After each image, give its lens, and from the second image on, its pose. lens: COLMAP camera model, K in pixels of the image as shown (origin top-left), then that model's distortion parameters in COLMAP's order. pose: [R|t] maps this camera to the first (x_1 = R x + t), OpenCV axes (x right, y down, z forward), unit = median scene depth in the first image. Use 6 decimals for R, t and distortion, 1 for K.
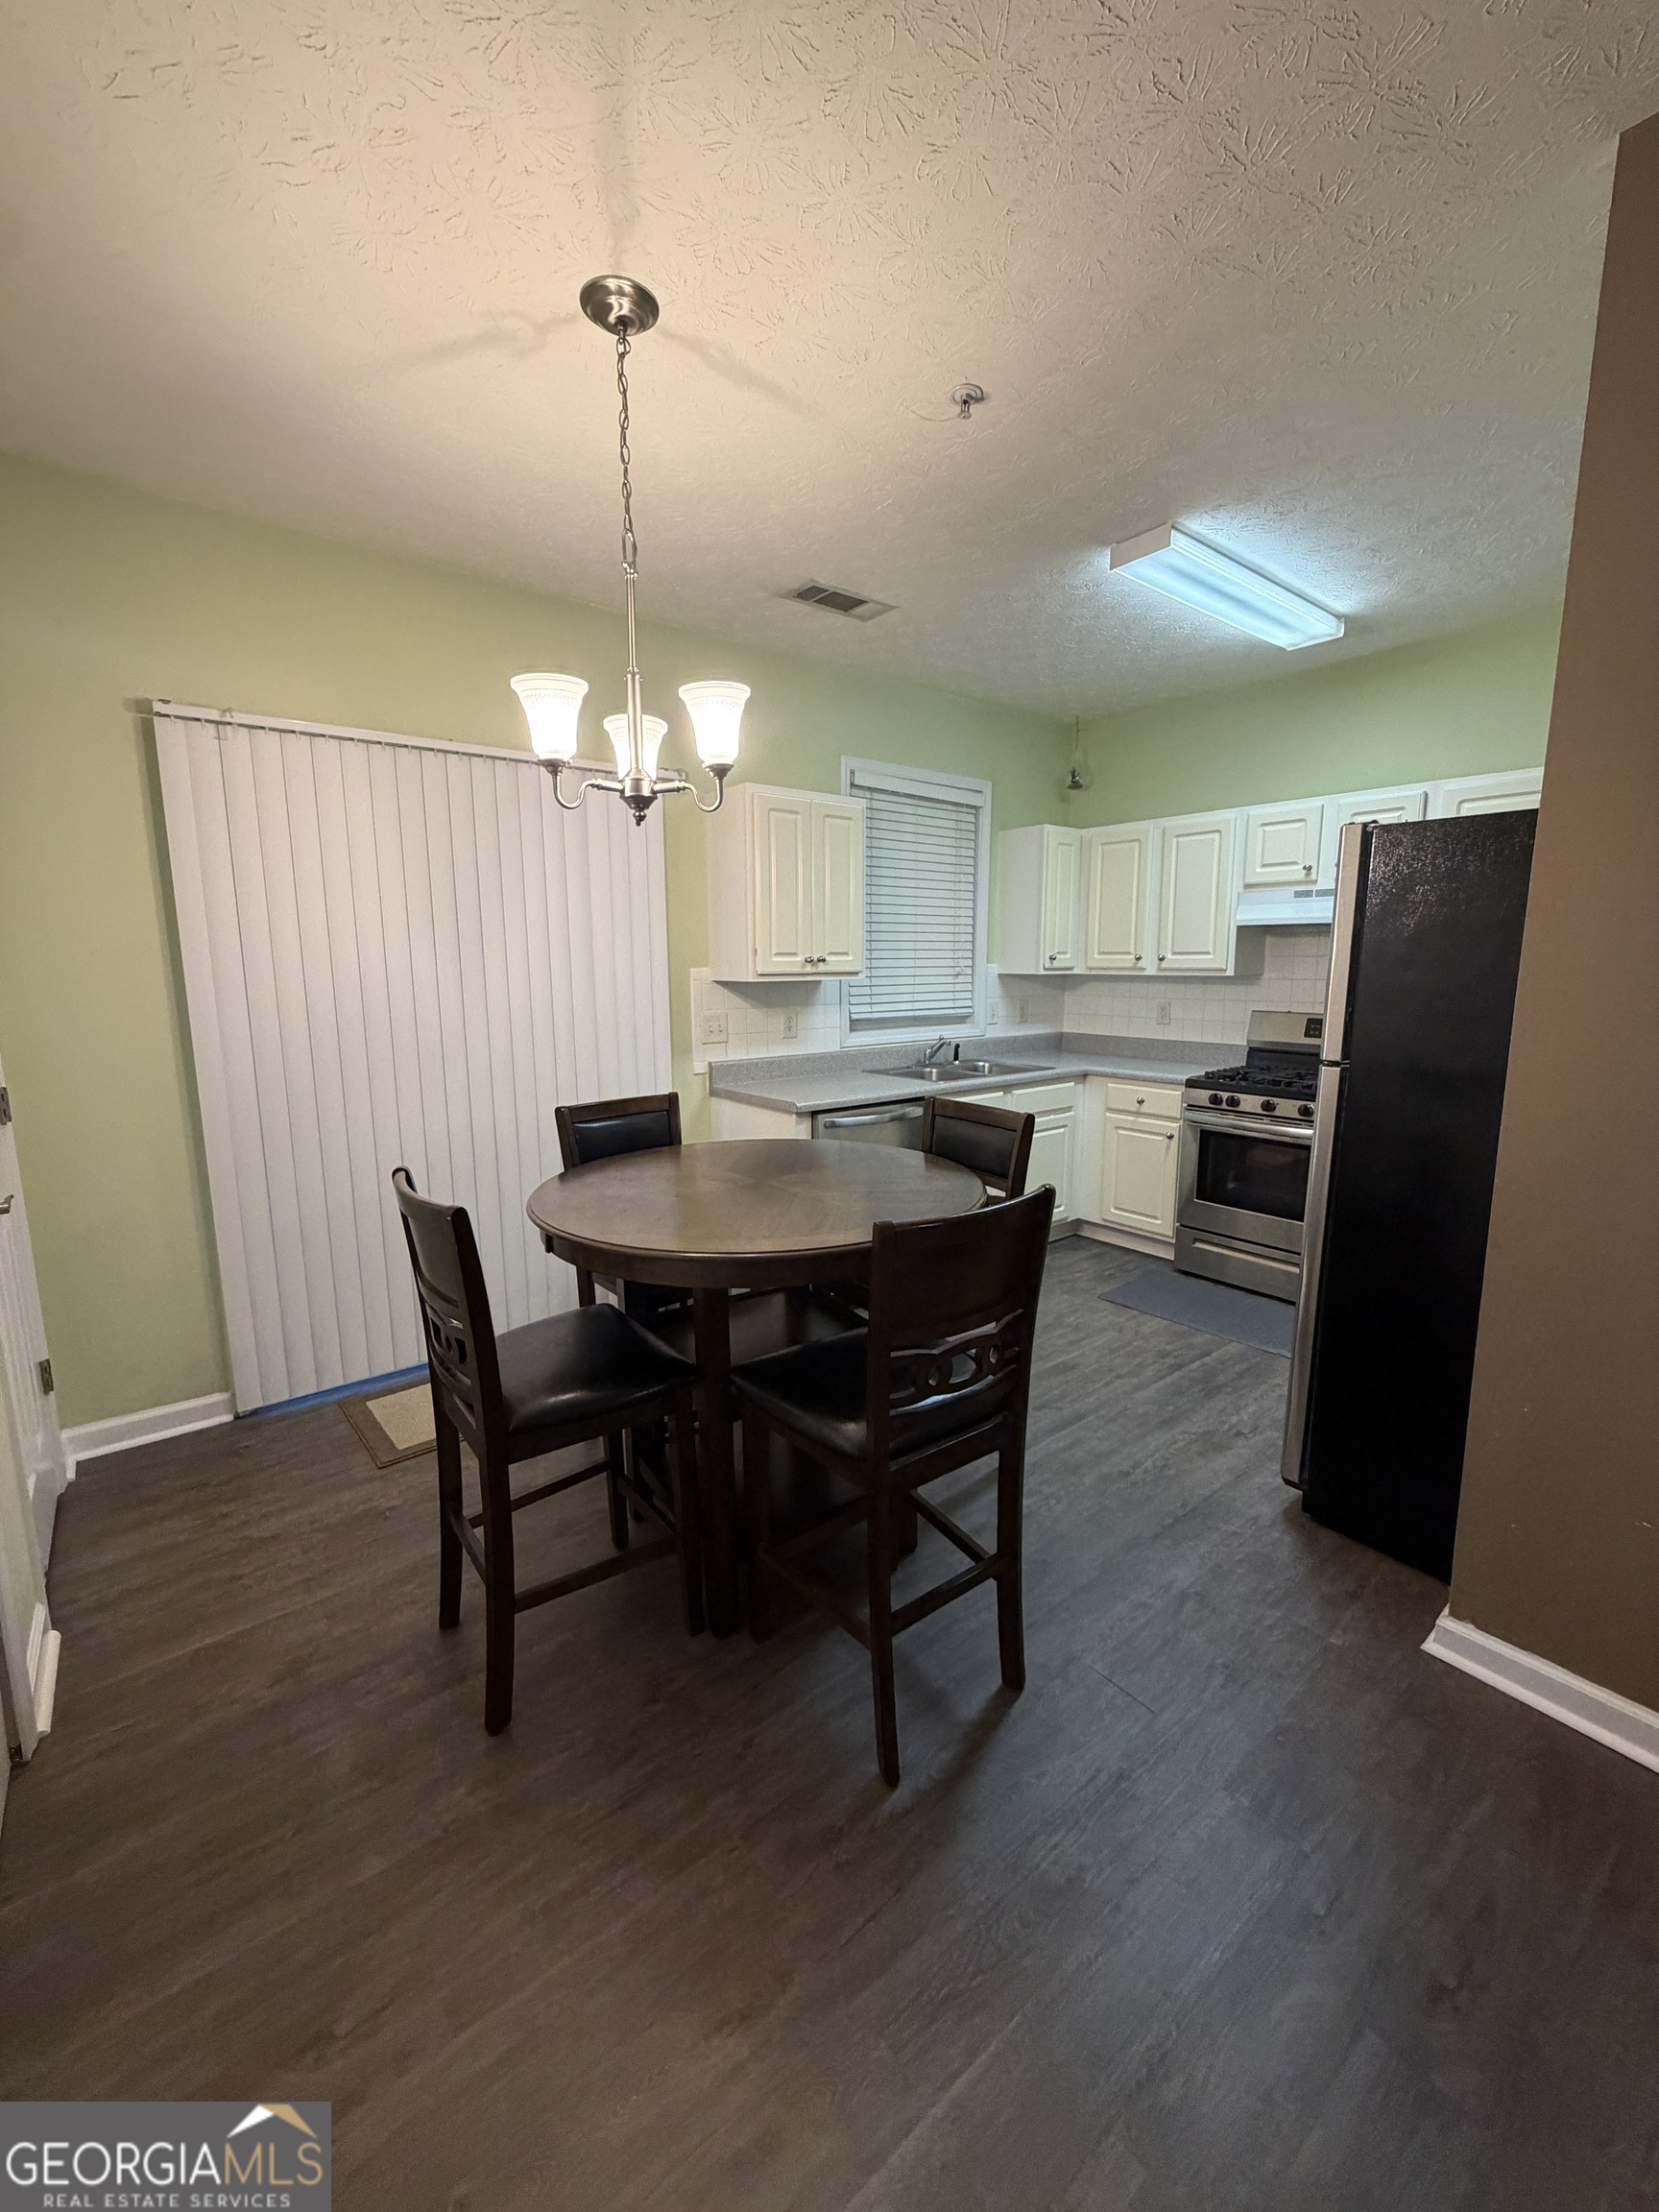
lens RADIAL K [[881.4, 0, 828.3], [0, 881.4, 1098.7], [0, 0, 1]] dist [-0.001057, 0.000381]
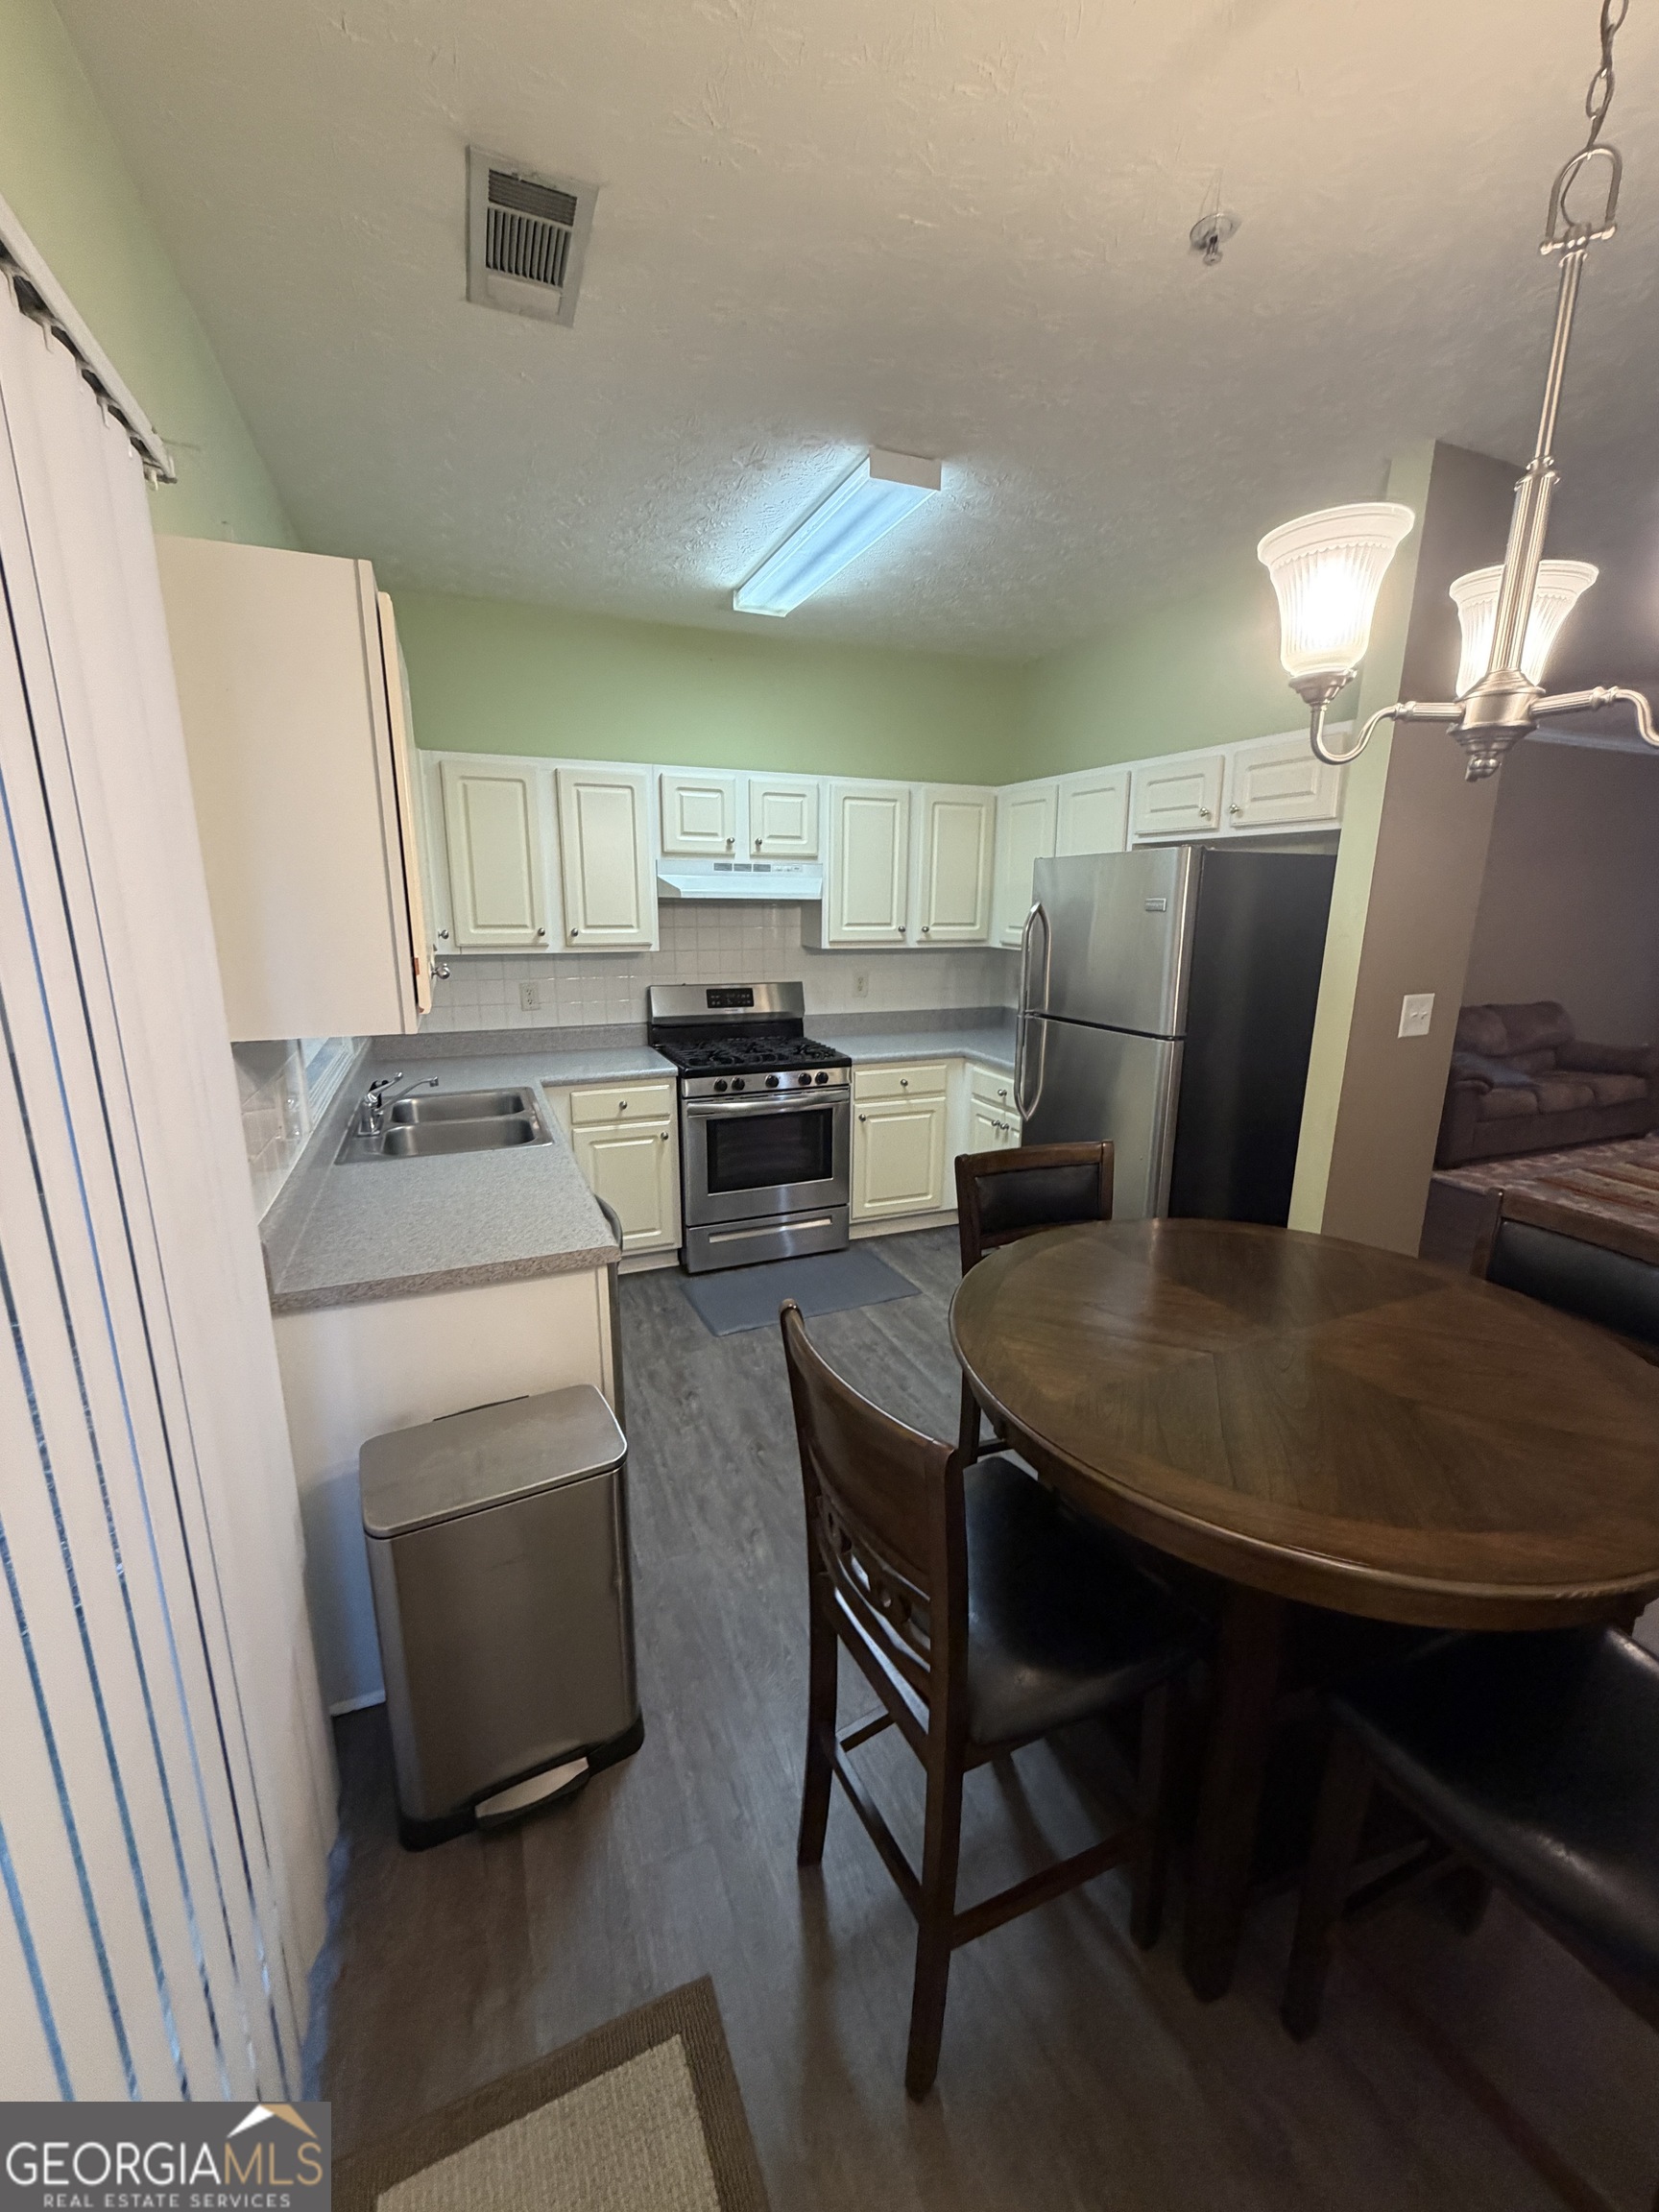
lens RADIAL K [[881.4, 0, 836.5], [0, 881.4, 1097.1], [0, 0, 1]] dist [-0.001057, 0.000381]
pose [[0.270704, -0.212229, 0.938977, -0.382781], [0.138528, 0.973832, 0.180169, -0.128936], [-0.952643, 0.081303, 0.293020, 0.556273]]
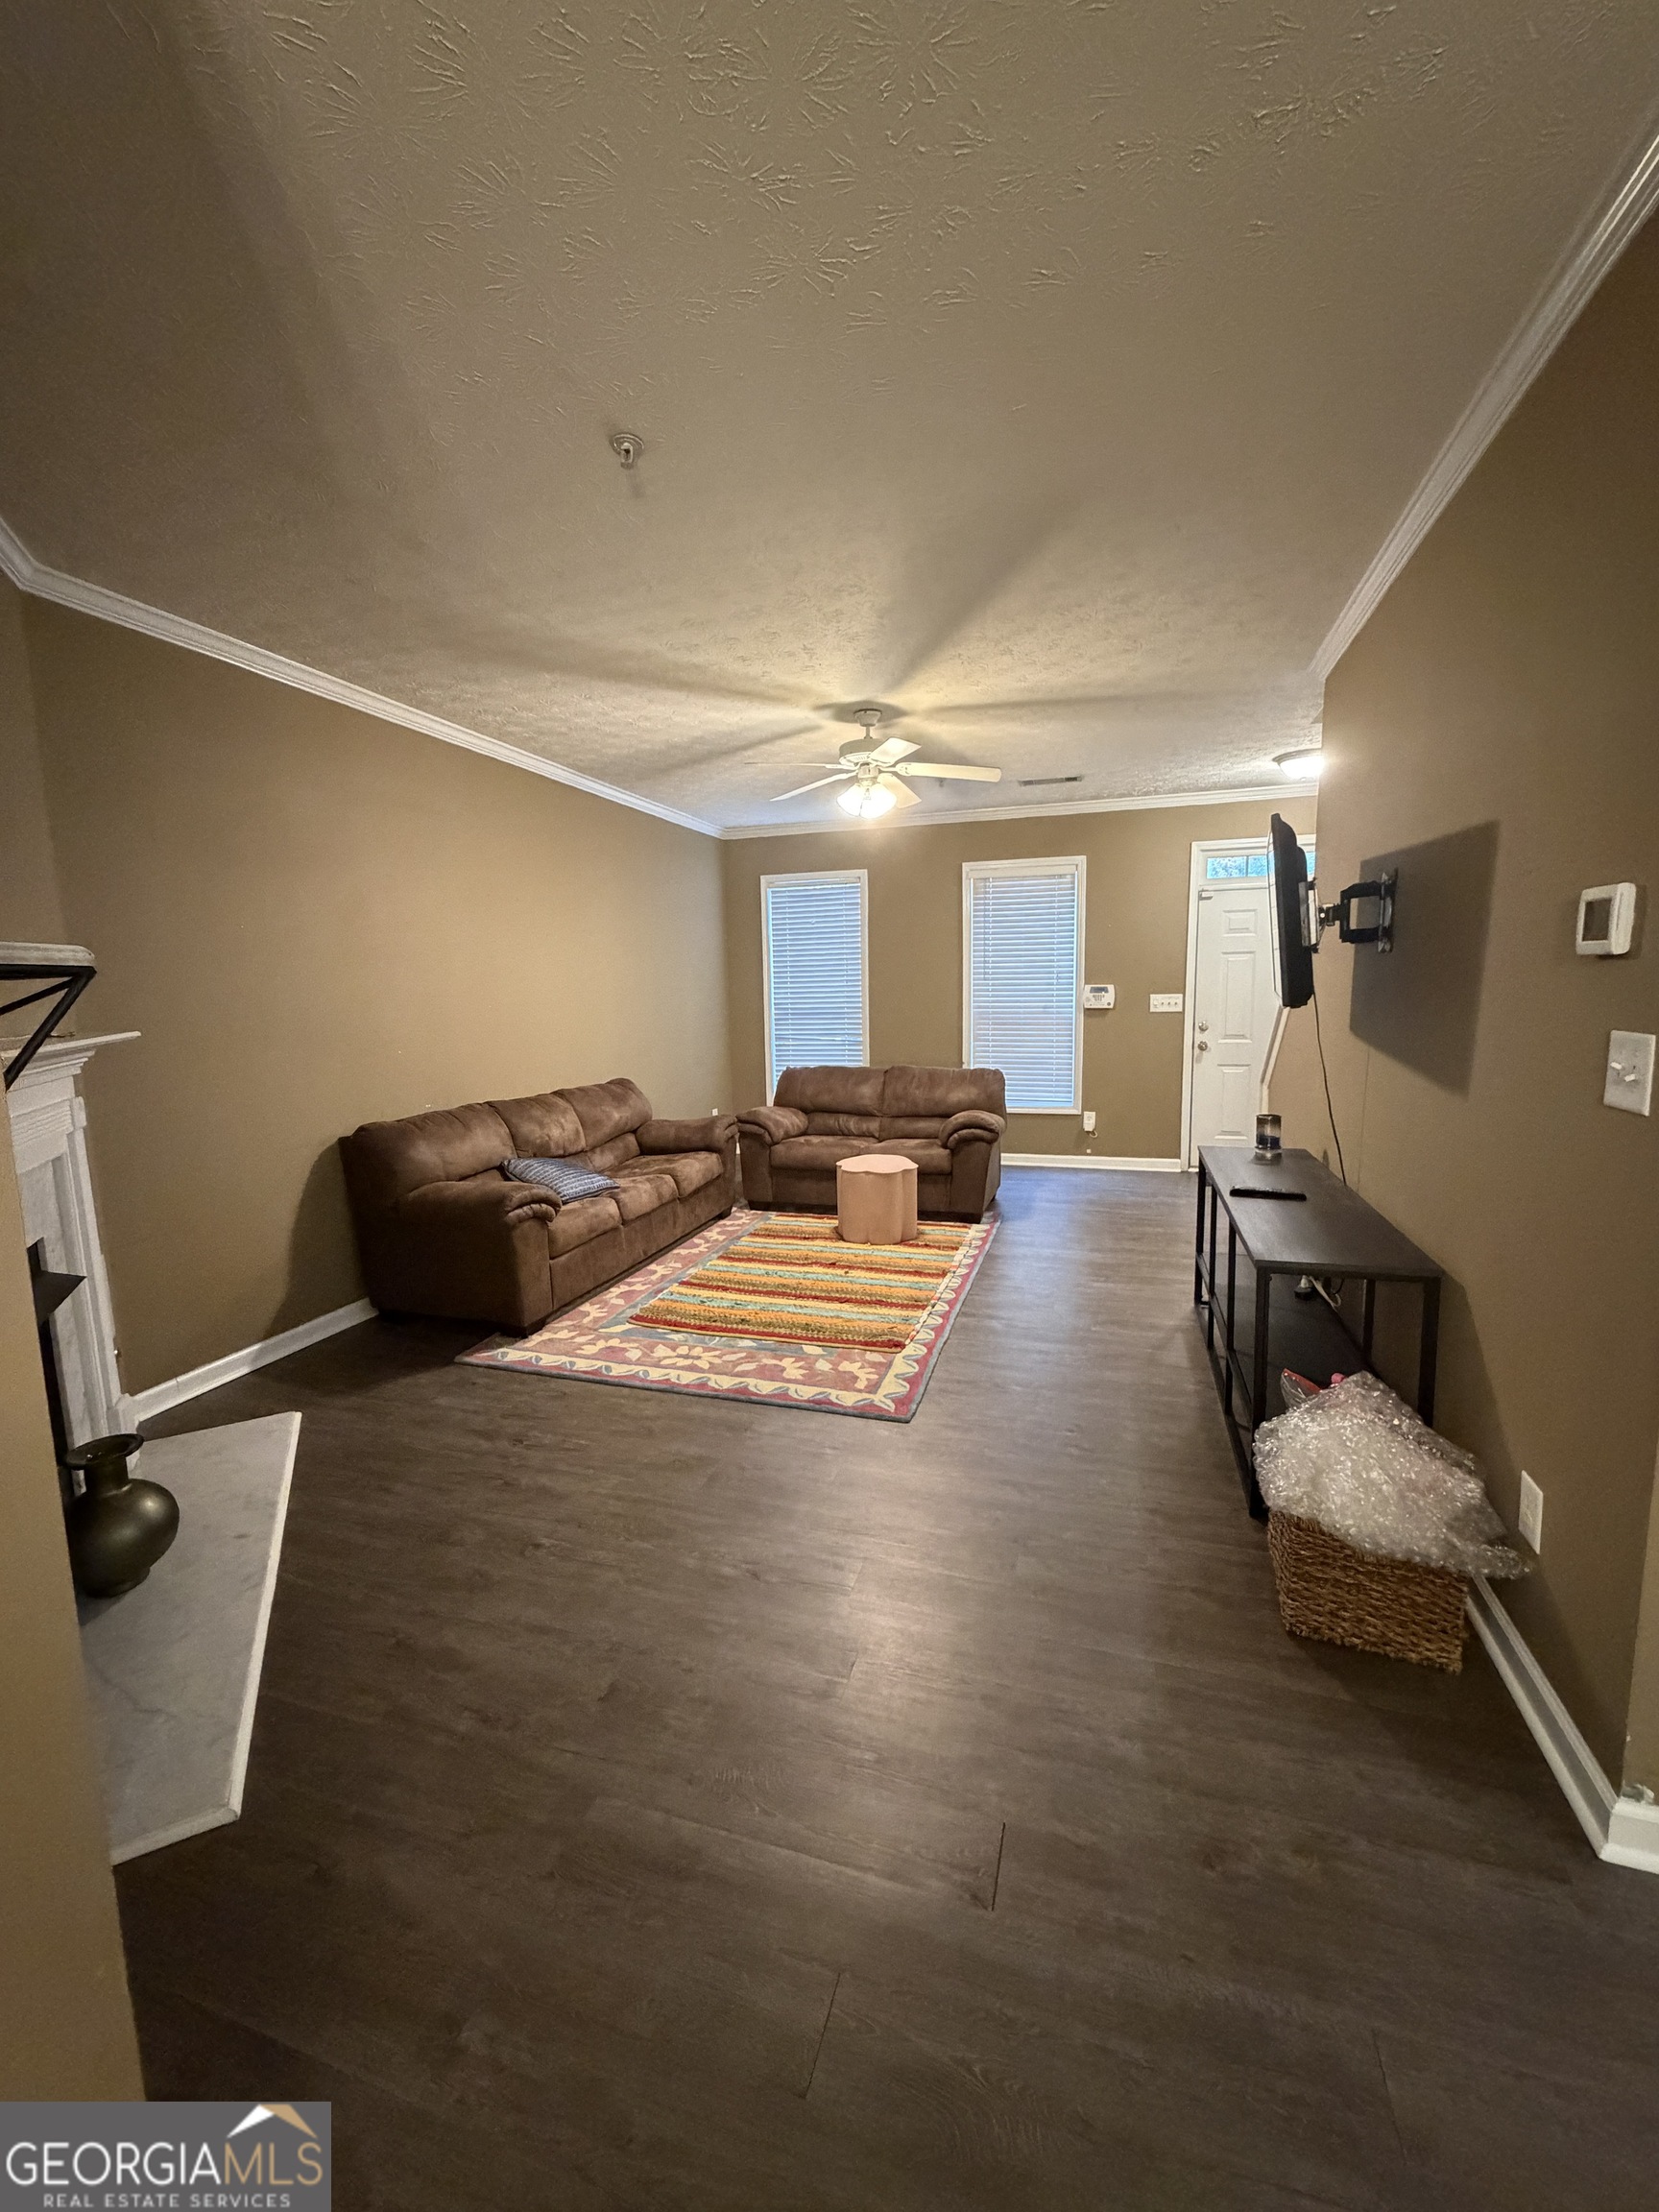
lens RADIAL K [[881.4, 0, 831.1], [0, 881.4, 1091.0], [0, 0, 1]] dist [-0.001057, 0.000381]
pose [[-0.560124, -0.085937, 0.823939, 0.139487], [0.146390, 0.968684, 0.200552, -0.046533], [-0.815372, 0.232950, -0.530003, 0.267890]]
